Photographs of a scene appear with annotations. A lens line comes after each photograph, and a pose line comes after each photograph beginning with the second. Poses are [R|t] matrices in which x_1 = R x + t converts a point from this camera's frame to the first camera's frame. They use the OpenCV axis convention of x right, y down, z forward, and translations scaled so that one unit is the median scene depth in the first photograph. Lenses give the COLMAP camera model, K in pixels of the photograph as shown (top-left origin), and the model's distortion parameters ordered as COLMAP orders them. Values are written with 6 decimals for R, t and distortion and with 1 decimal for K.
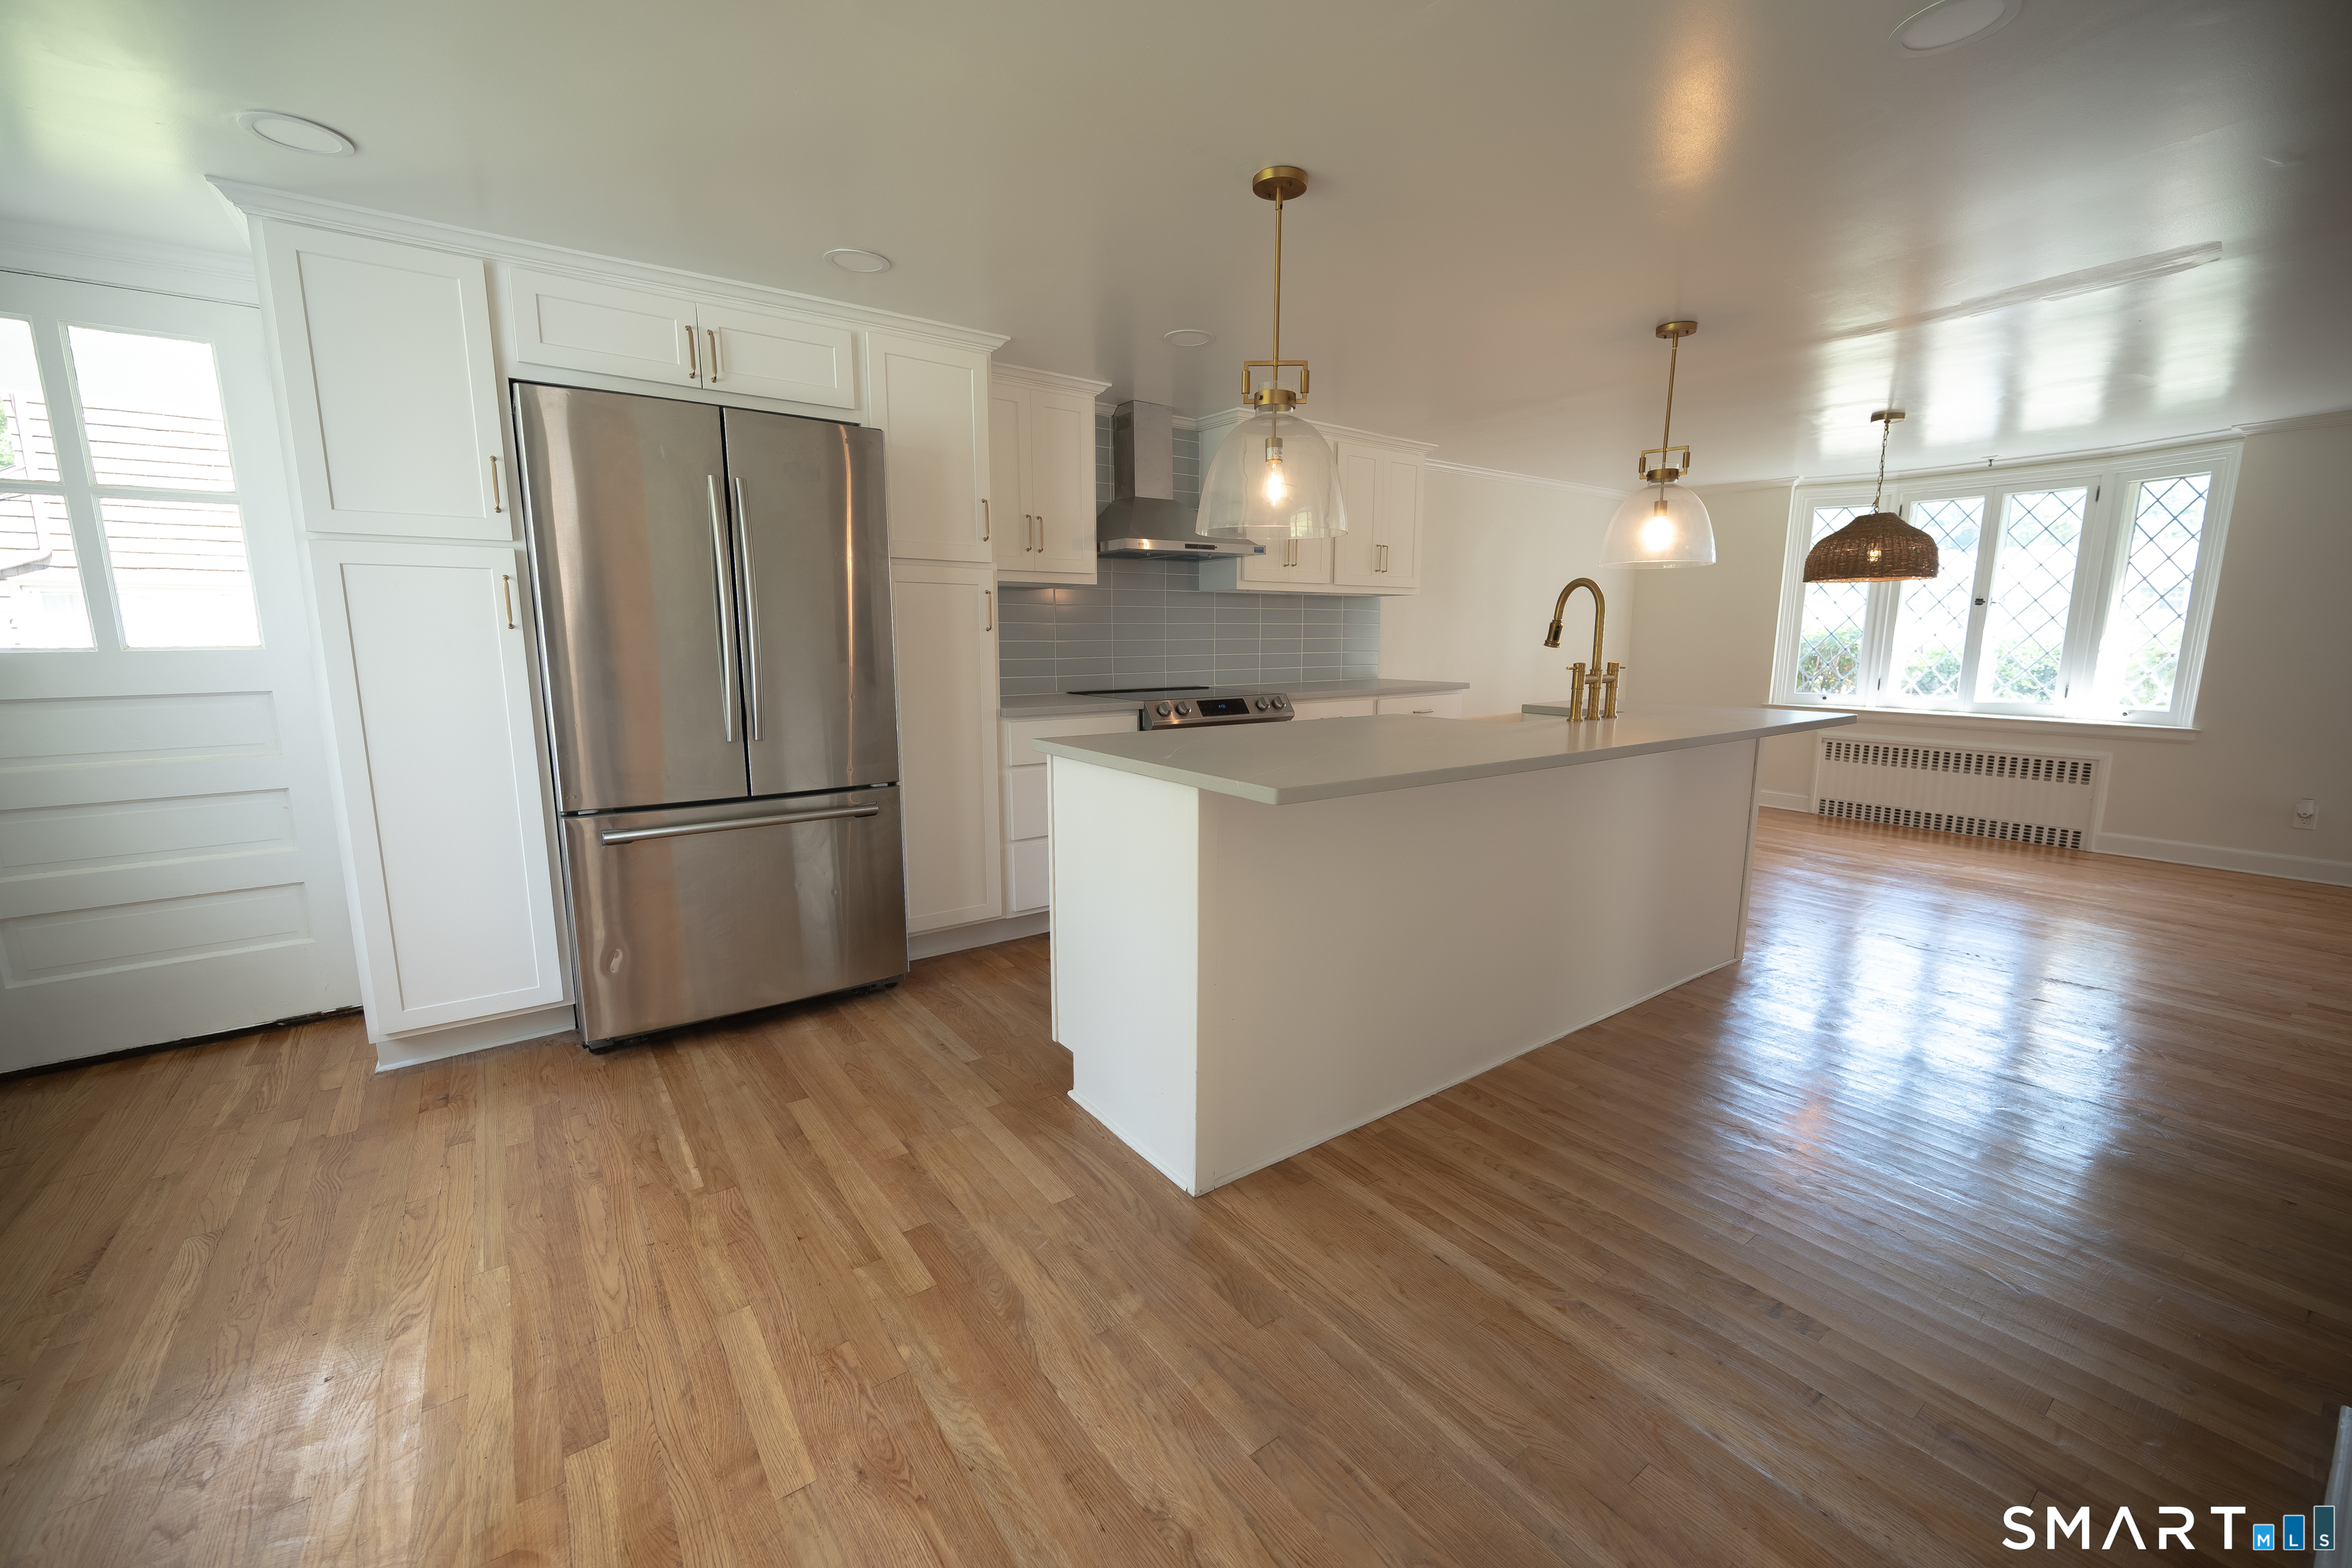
lens RADIAL K [[934.1, 0, 1158.9], [0, 934.1, 783.8], [0, 0, 1]] dist [-0.002333, 0.000047]
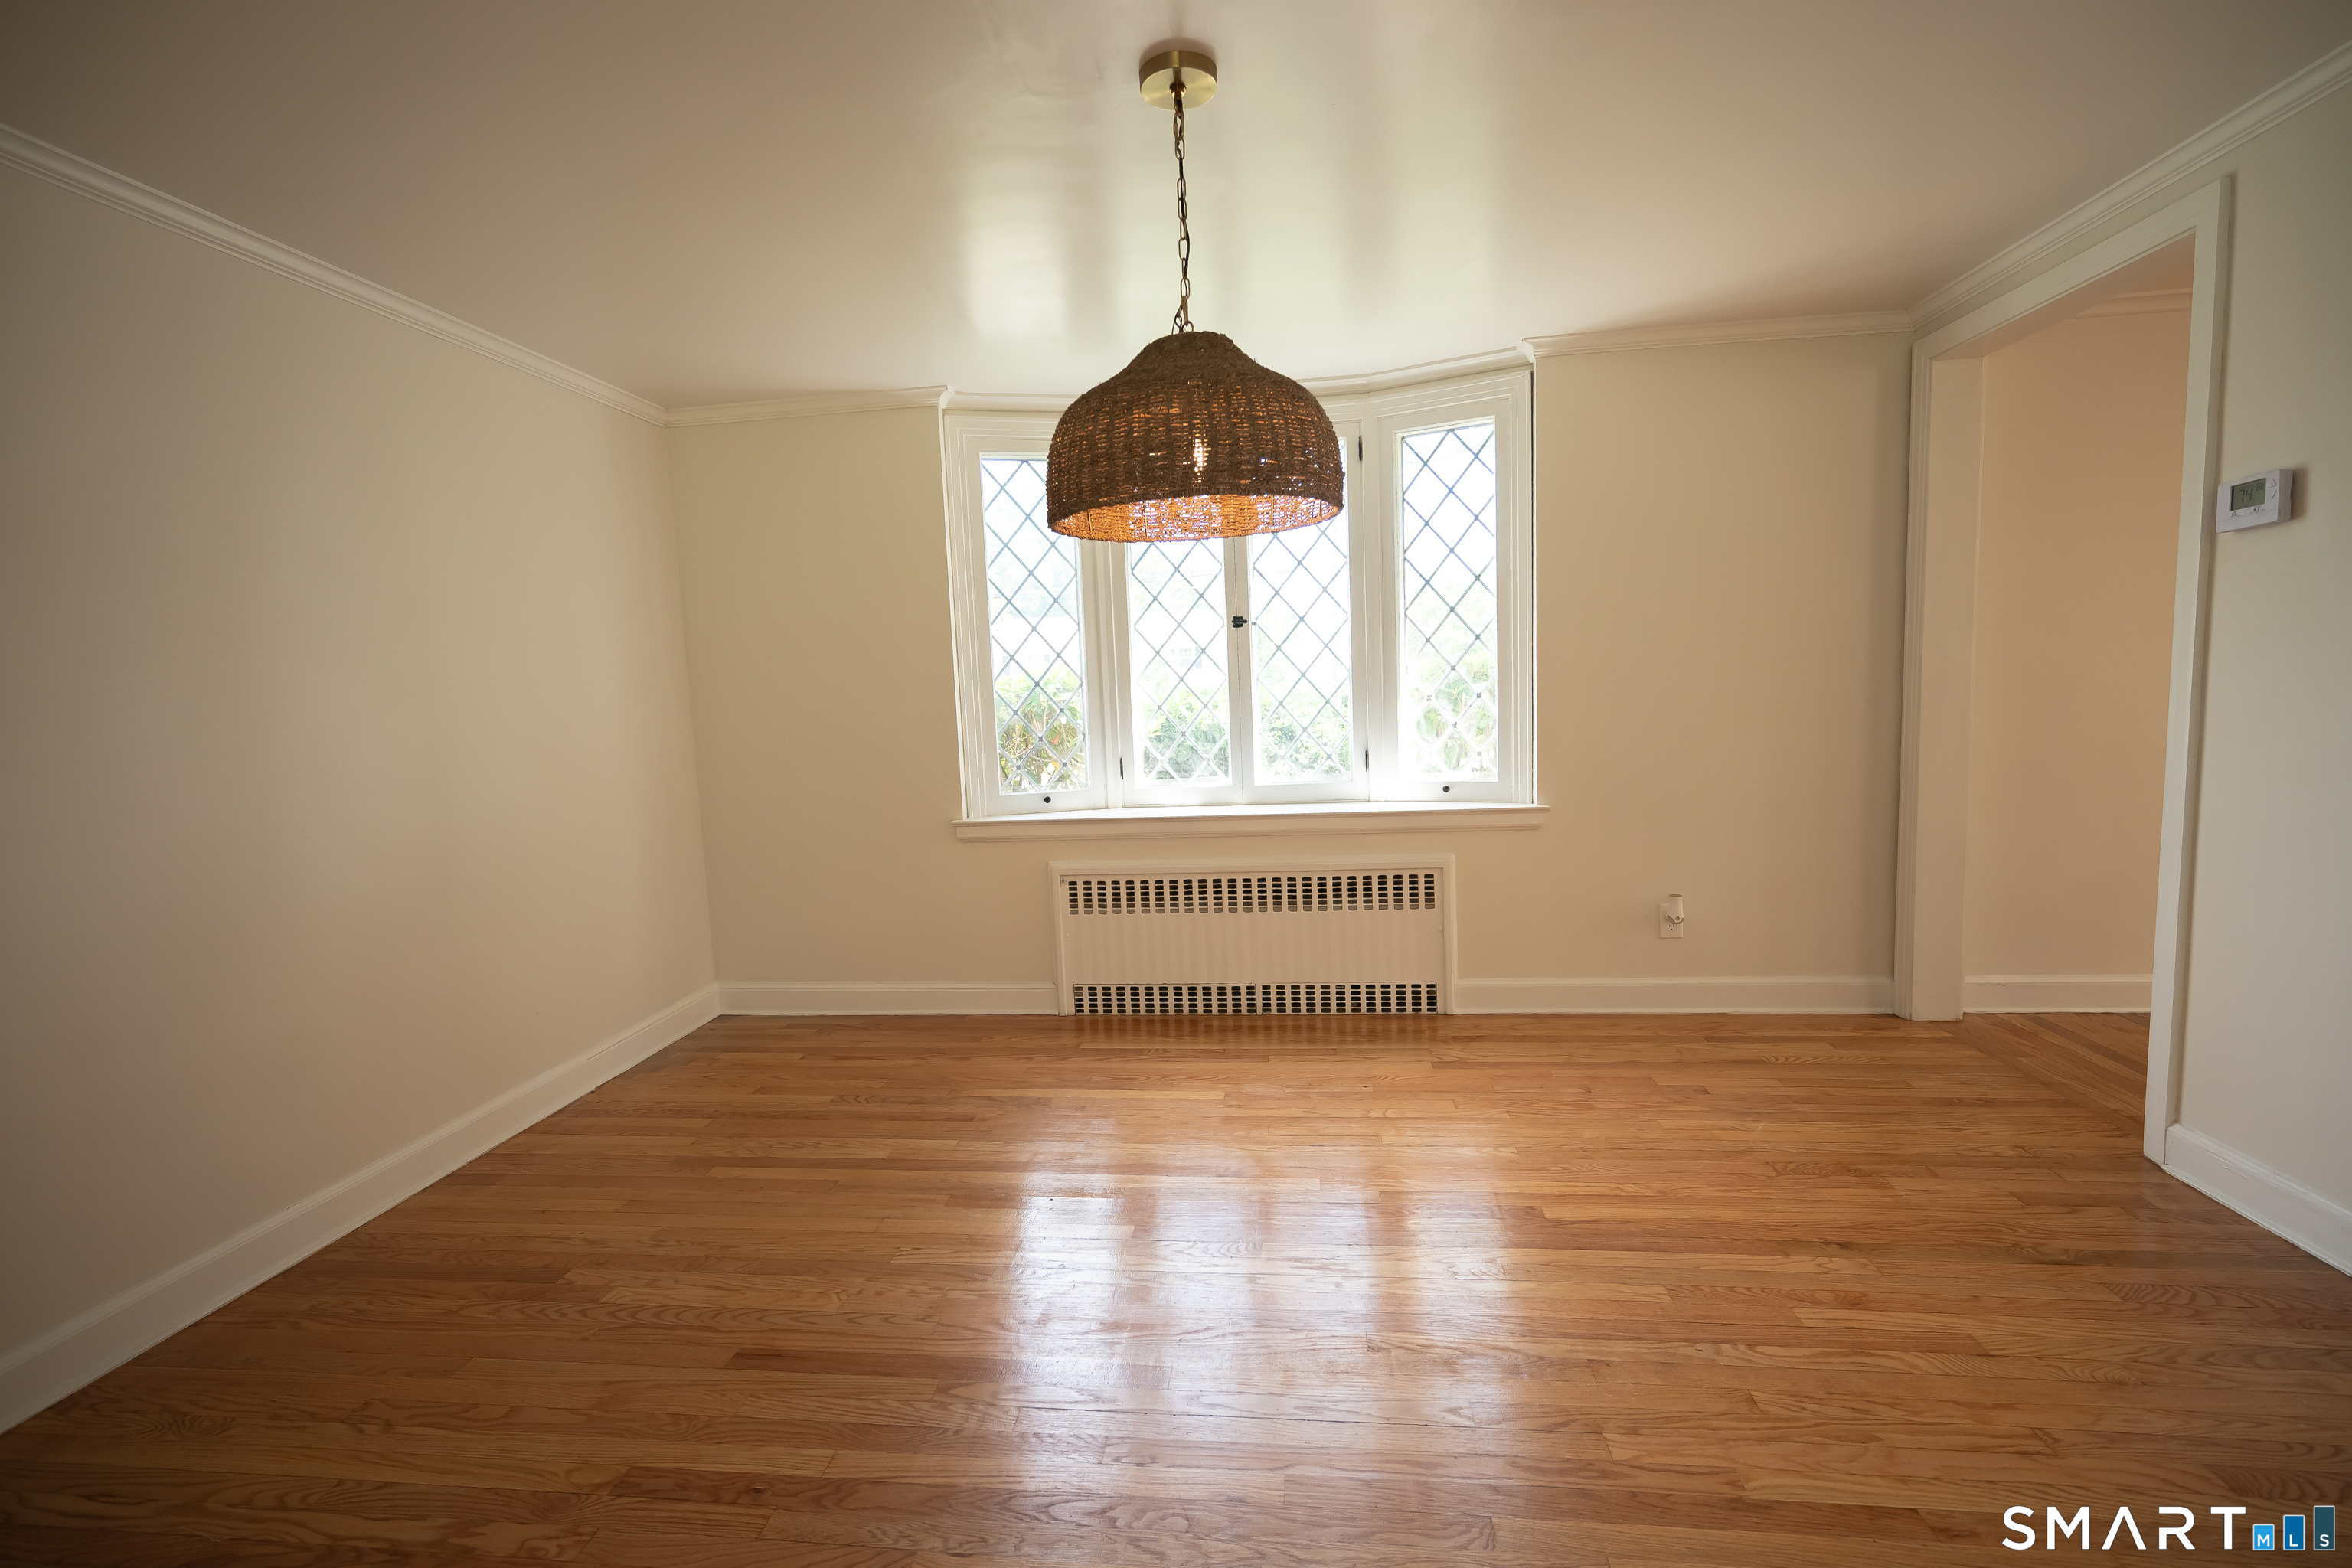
lens RADIAL K [[934.1, 0, 1162.4], [0, 934.1, 778.1], [0, 0, 1]] dist [-0.002333, 0.000047]
pose [[0.665801, -0.096155, 0.739908, 0.791748], [0.161334, 0.986755, -0.016941, -0.189280], [-0.728478, 0.130651, 0.672495, 1.300844]]
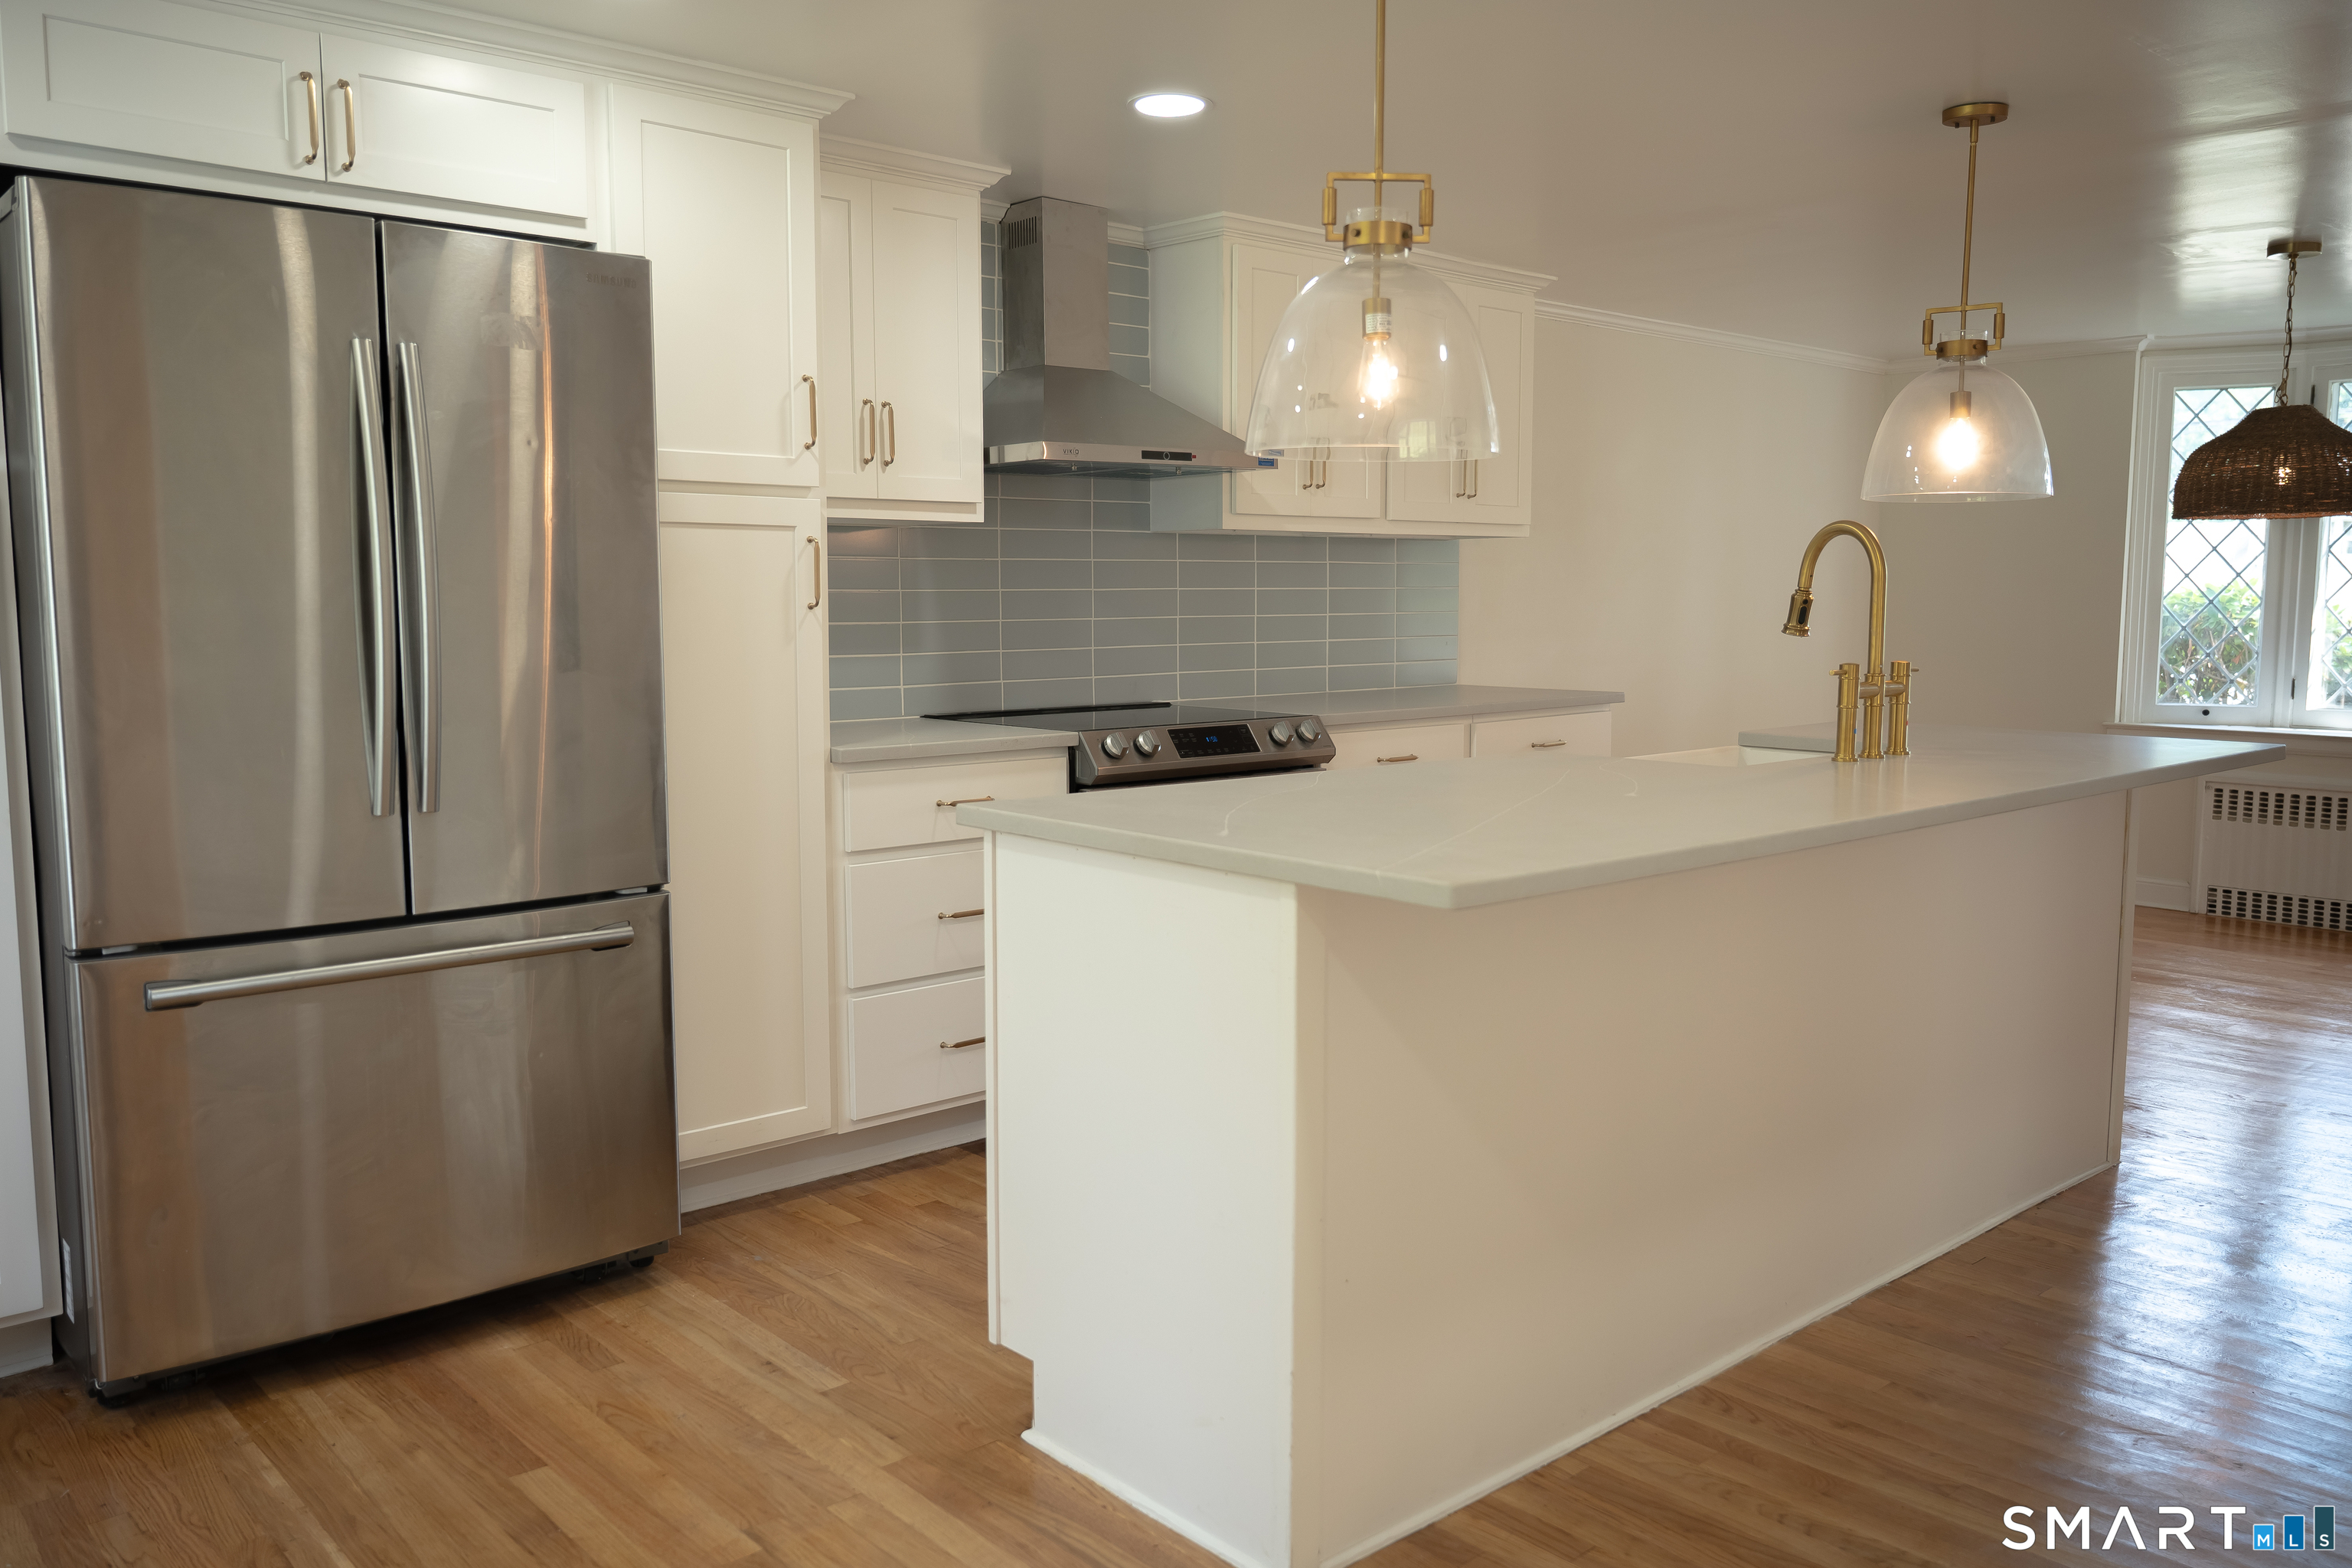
lens RADIAL K [[1785.7, 0, 1167.6], [0, 1785.7, 776.5], [0, 0, 1]] dist [-0.003127, -0.006552]
pose [[0.994943, -0.011344, 0.099800, -0.085366], [0.017113, 0.998219, -0.057144, -0.000365], [-0.098974, 0.058563, 0.993365, -0.071411]]
